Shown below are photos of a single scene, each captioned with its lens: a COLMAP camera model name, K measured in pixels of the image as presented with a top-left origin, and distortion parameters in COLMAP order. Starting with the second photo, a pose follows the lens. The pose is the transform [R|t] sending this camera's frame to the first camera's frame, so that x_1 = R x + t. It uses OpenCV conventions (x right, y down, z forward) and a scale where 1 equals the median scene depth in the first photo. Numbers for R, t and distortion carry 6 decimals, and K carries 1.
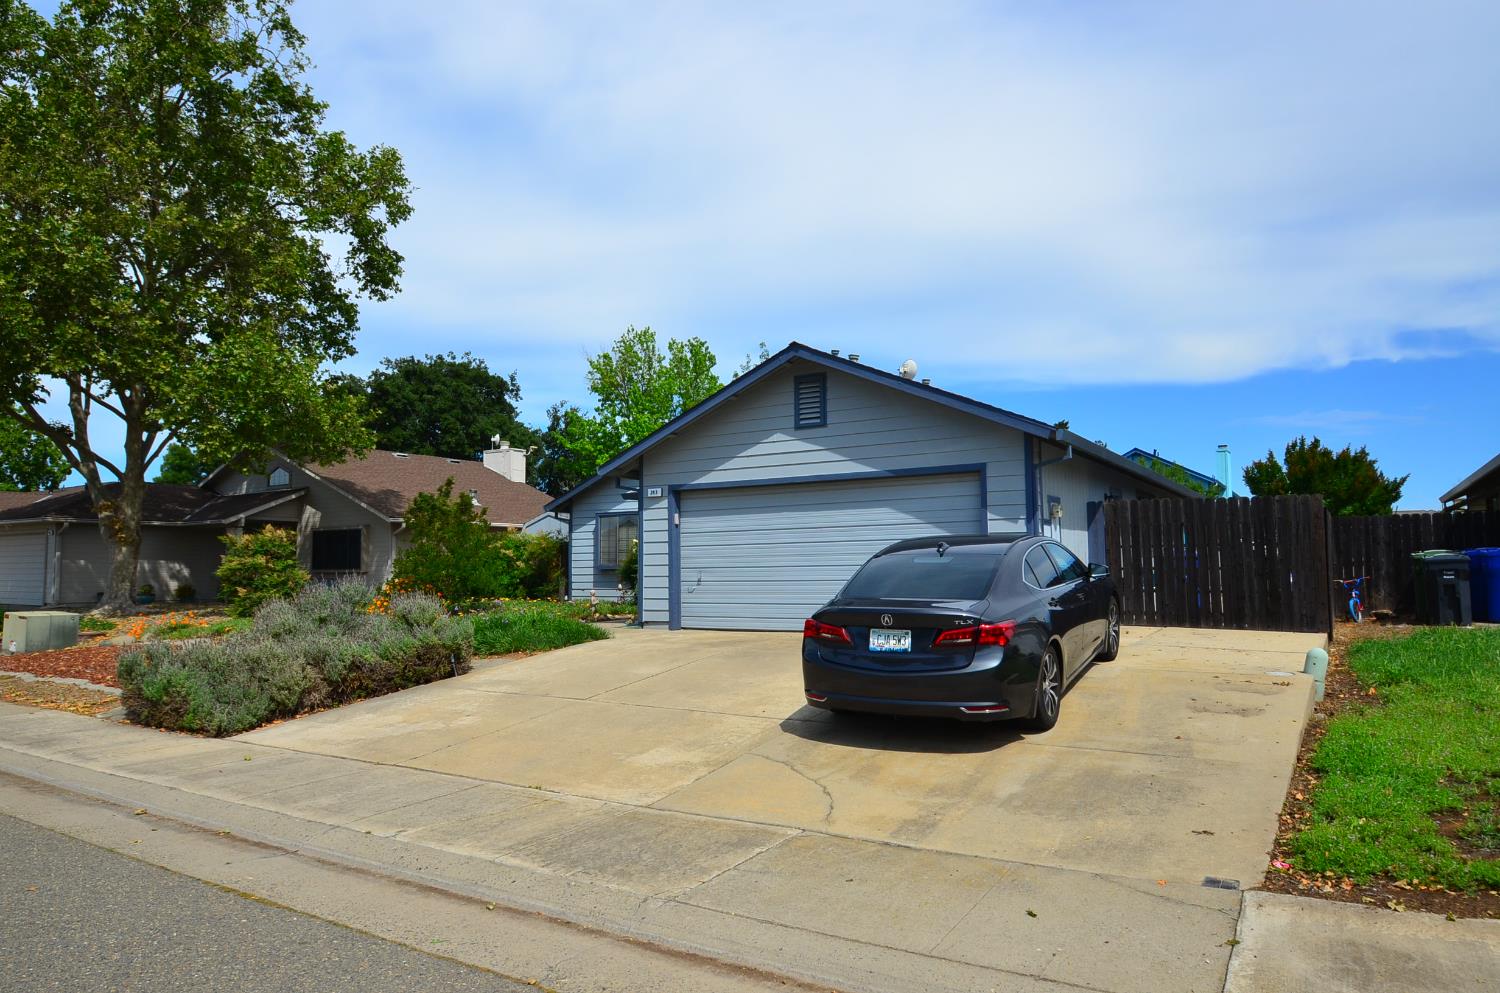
lens RADIAL K [[913.7, 0, 750.0], [0, 913.7, 496.5], [0, 0, 1]] dist [-0.000089, -0.000009]
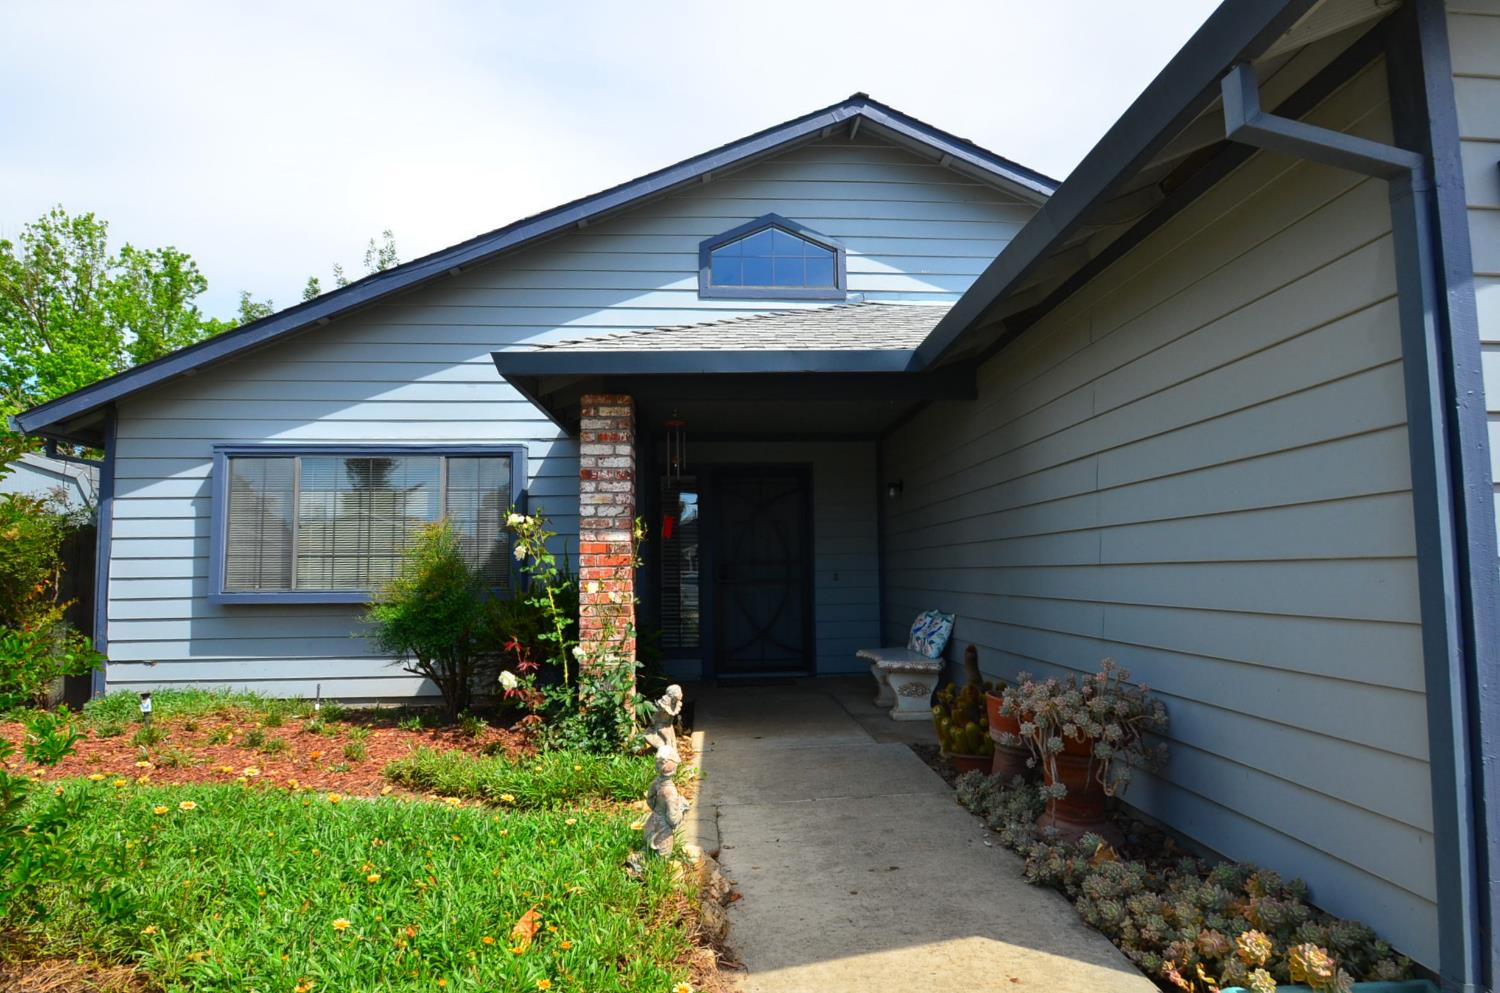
lens RADIAL K [[857.1, 0, 750.0], [0, 857.1, 496.5], [0, 0, 1]] dist [-0.022064, -0.001721]
pose [[0.805333, 0.056488, 0.590125, -0.188882], [-0.044225, 0.998401, -0.035216, 0.039034], [-0.591171, 0.002262, 0.806543, 0.590388]]
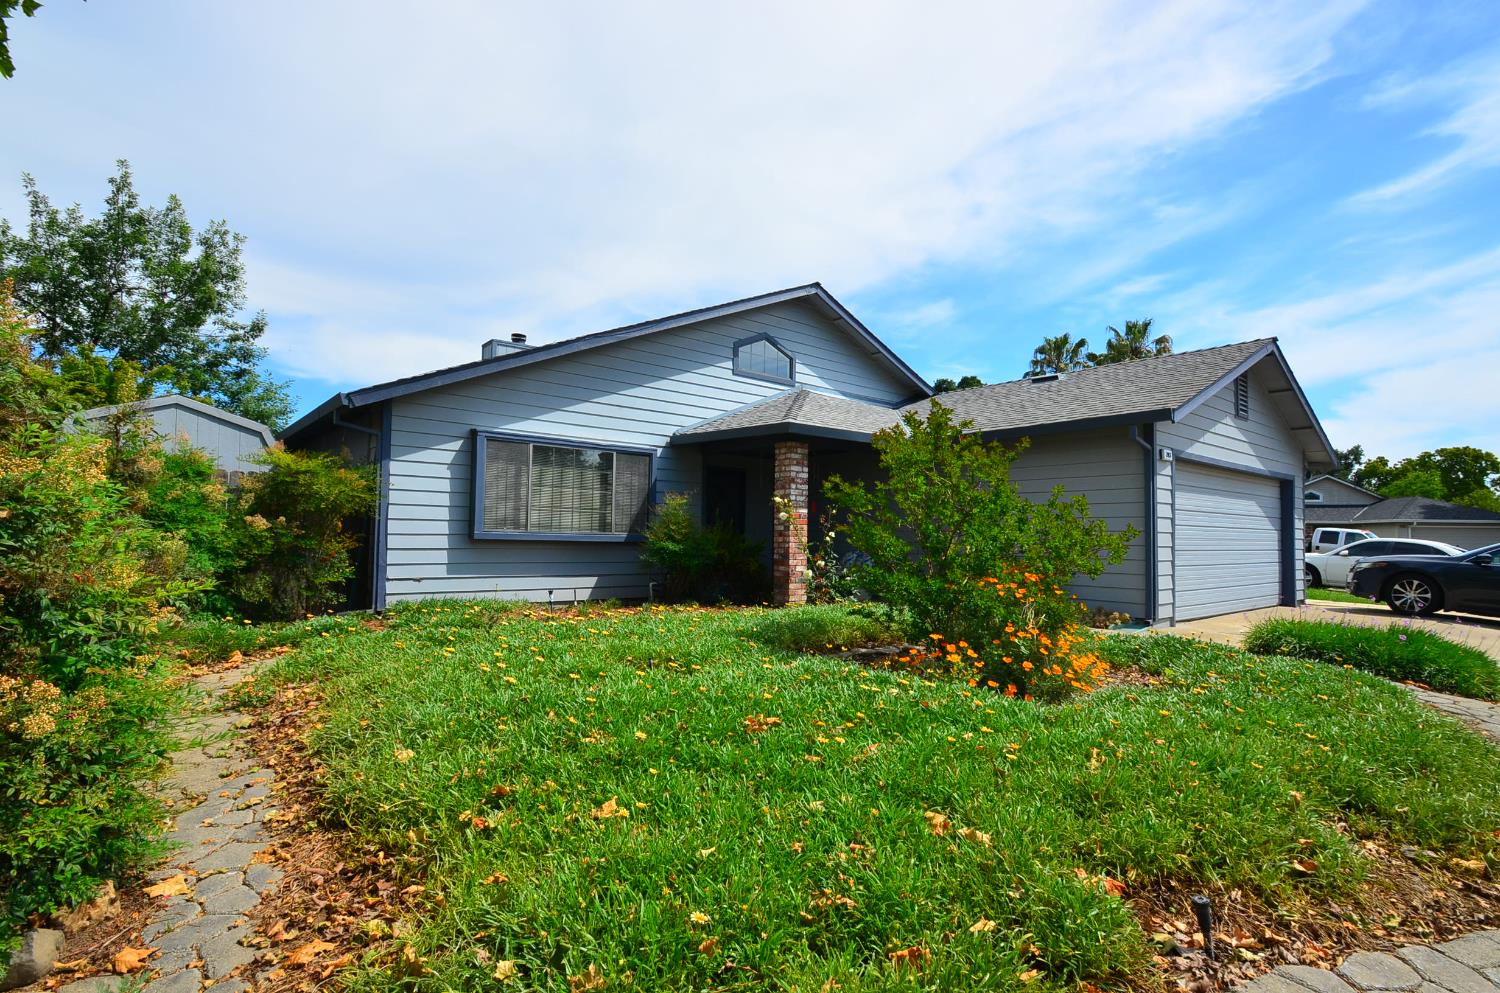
lens RADIAL K [[730.1, 0, 750.0], [0, 730.1, 496.5], [0, 0, 1]] dist [-0.000365, -0.000013]
pose [[0.306317, 0.069880, 0.949361, -0.492642], [-0.095047, 0.994563, -0.042540, 0.056253], [-0.947172, -0.077204, 0.311294, 0.699134]]
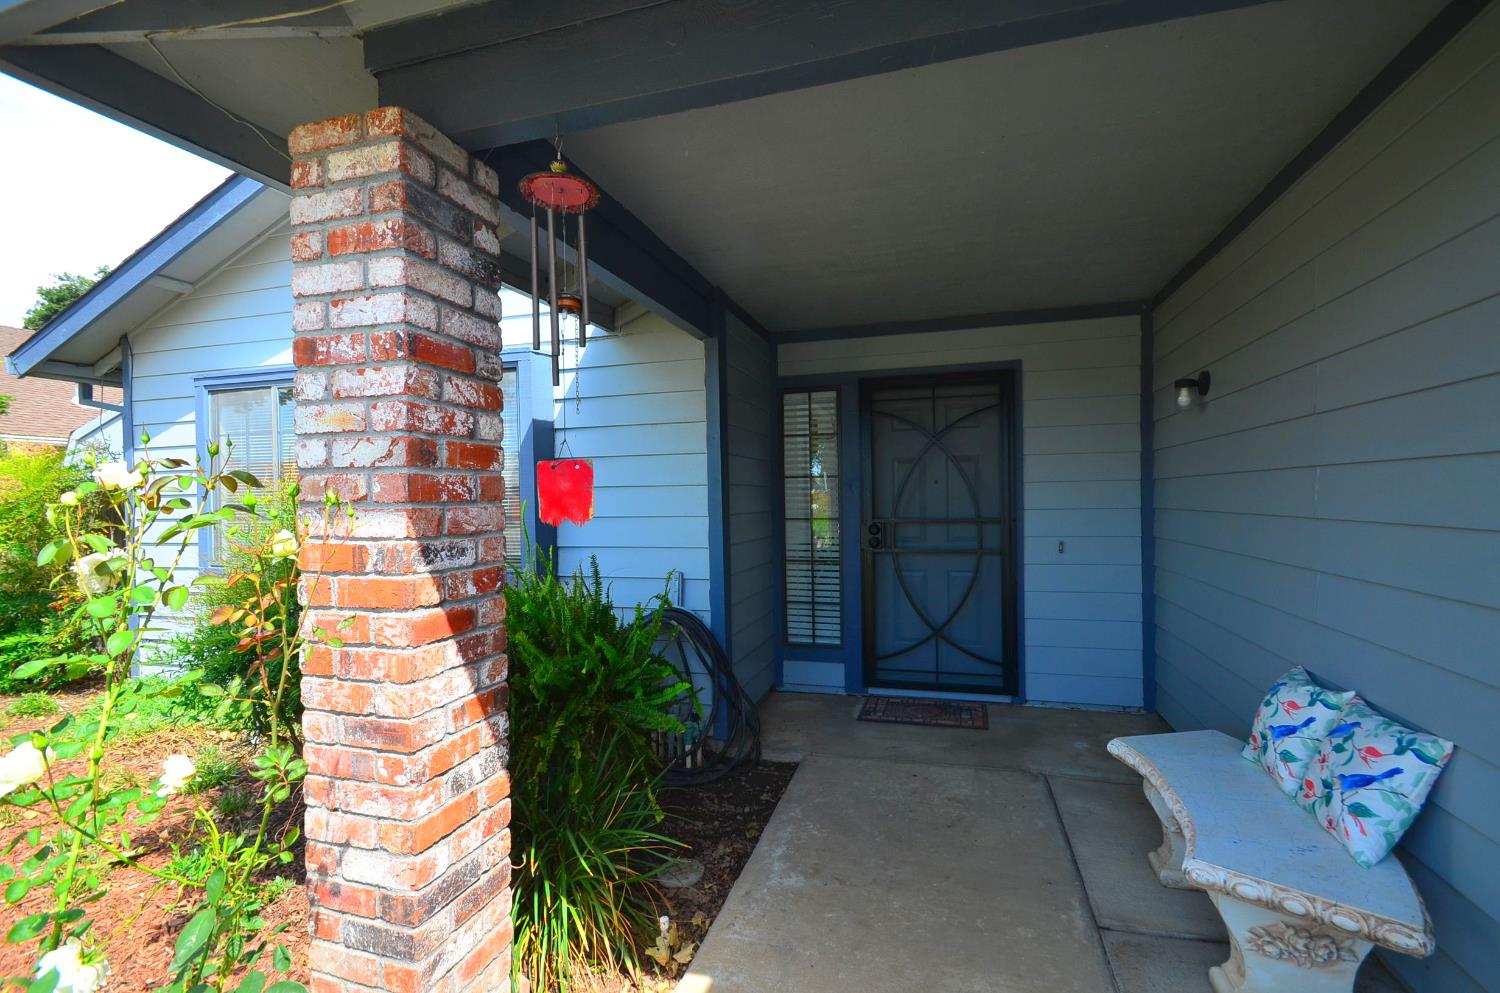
lens RADIAL K [[657.1, 0, 765.3], [0, 657.1, 505.5], [0, 0, 1]] dist [-0.003692, -0.000871]
pose [[0.952746, -0.004517, 0.303736, -0.062391], [-0.021437, 0.996397, 0.082062, 0.035524], [-0.303012, -0.084695, 0.949216, 0.730914]]
